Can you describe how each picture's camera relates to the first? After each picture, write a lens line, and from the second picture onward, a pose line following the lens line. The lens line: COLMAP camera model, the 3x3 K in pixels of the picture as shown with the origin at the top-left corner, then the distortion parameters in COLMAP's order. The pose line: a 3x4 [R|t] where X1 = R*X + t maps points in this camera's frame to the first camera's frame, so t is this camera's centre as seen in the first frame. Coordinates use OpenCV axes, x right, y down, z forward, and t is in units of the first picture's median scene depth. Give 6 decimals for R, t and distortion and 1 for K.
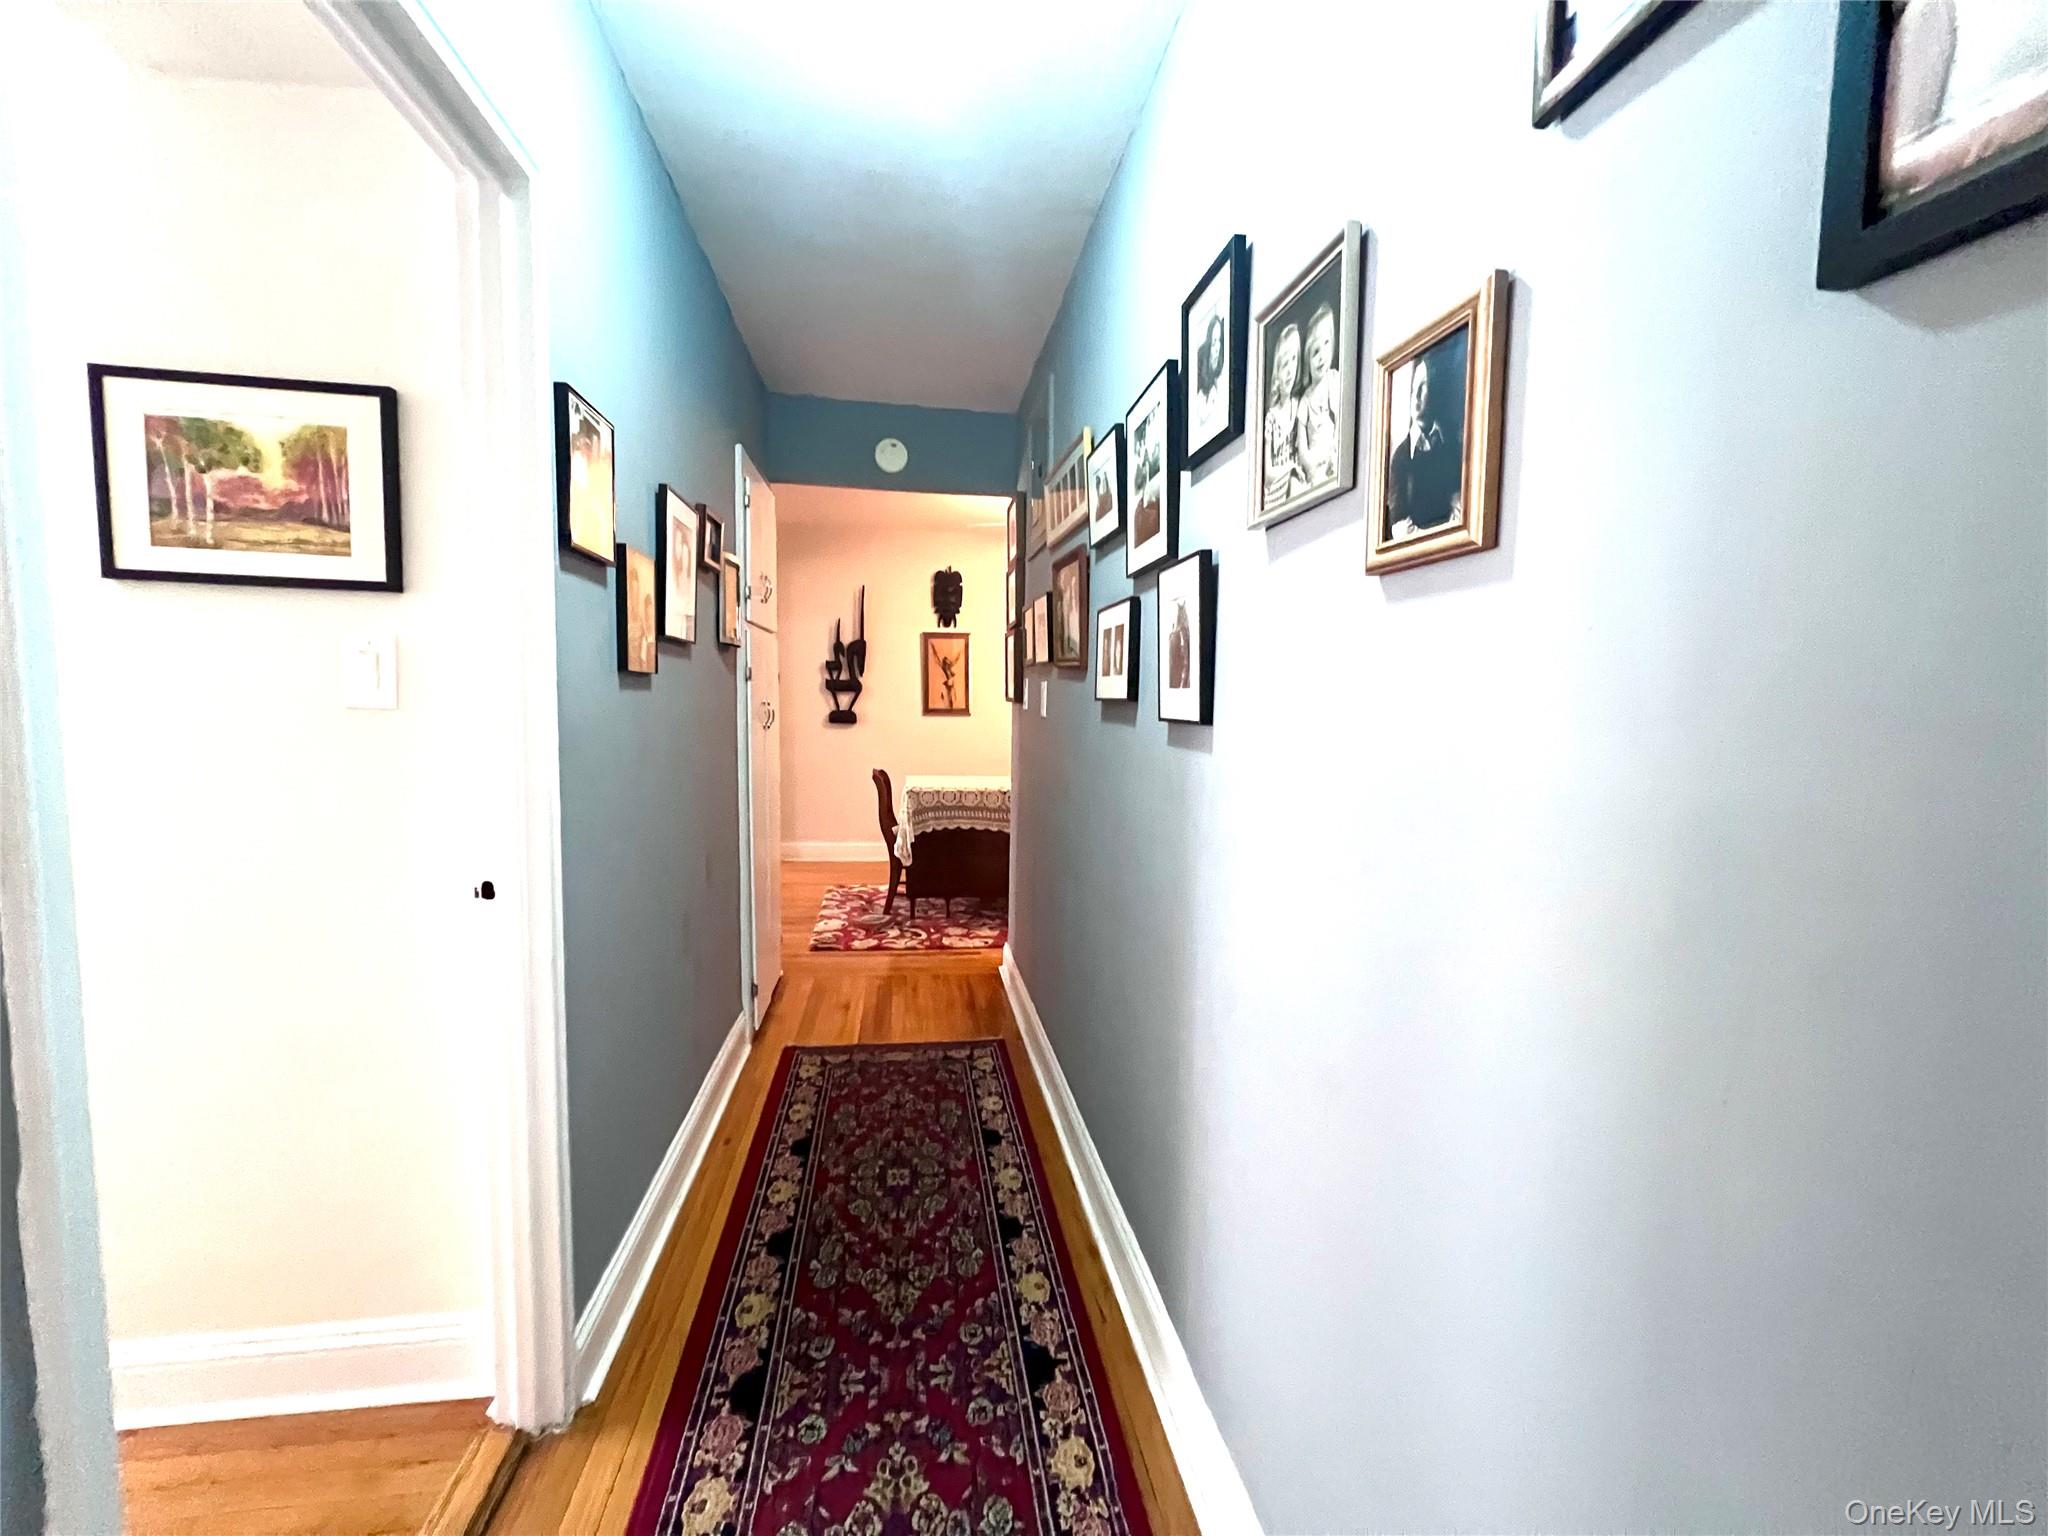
lens RADIAL K [[836.4, 0, 1024.0], [0, 836.4, 768.0], [0, 0, 1]] dist [0.000092, 0.000025]
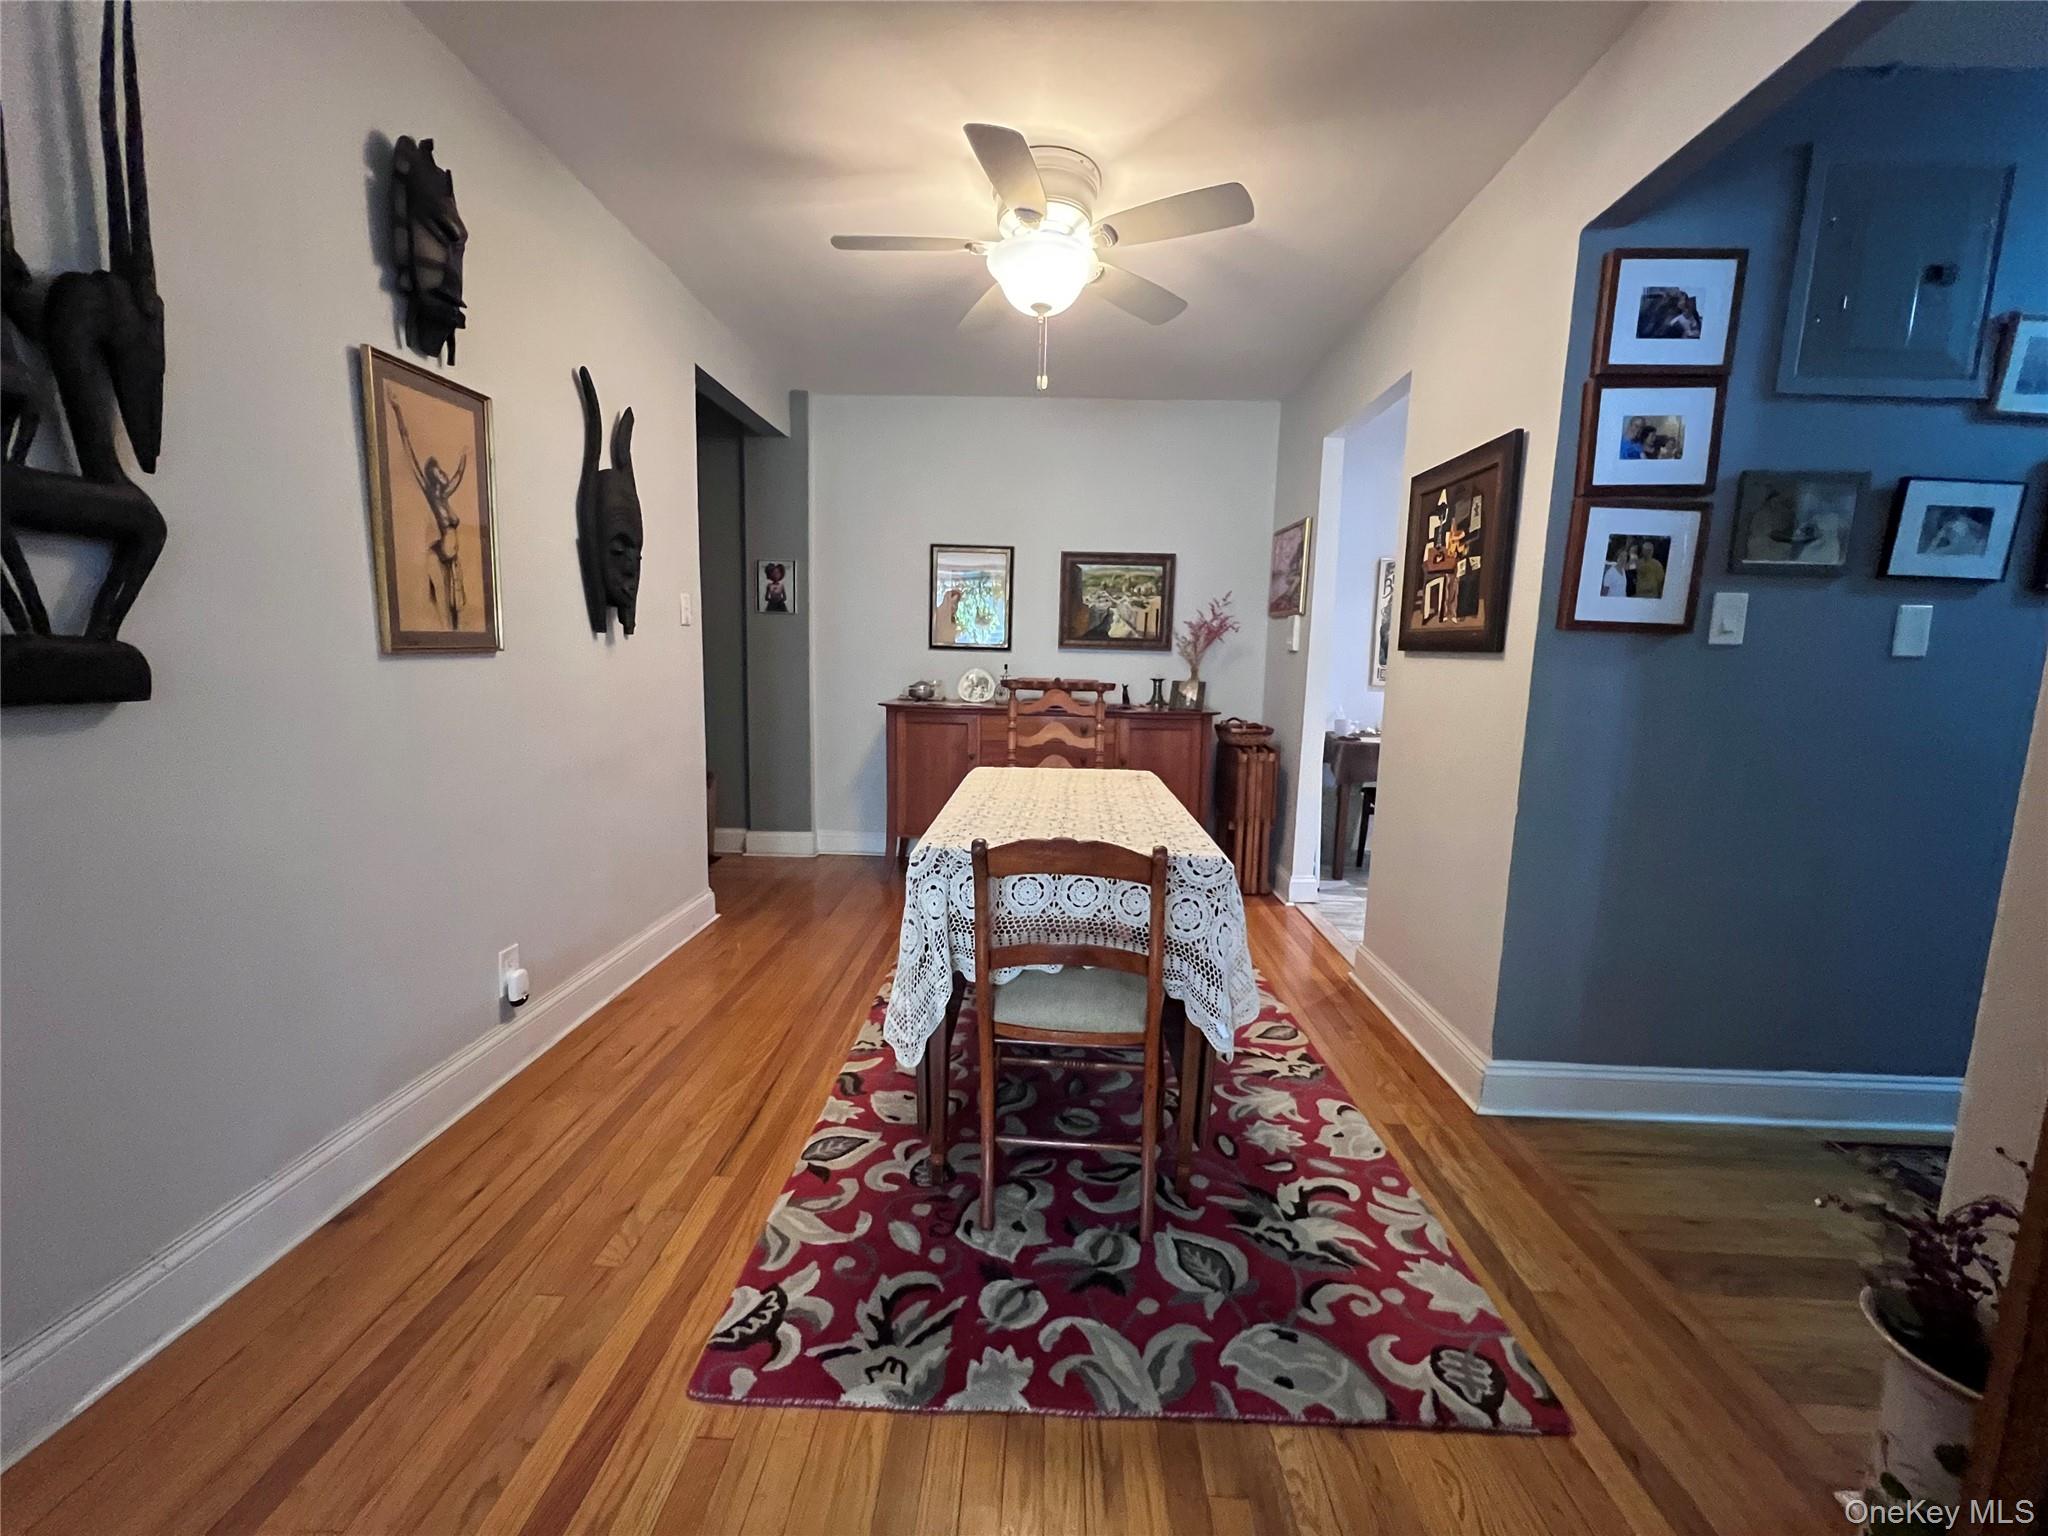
lens RADIAL K [[816.2, 0, 1024.0], [0, 816.2, 768.0], [0, 0, 1]] dist [0.001225, 0.000136]
pose [[0.170949, -0.145739, 0.974442, -0.364481], [0.062223, 0.988623, 0.136944, -0.050892], [-0.983313, 0.037222, 0.178072, 0.755557]]
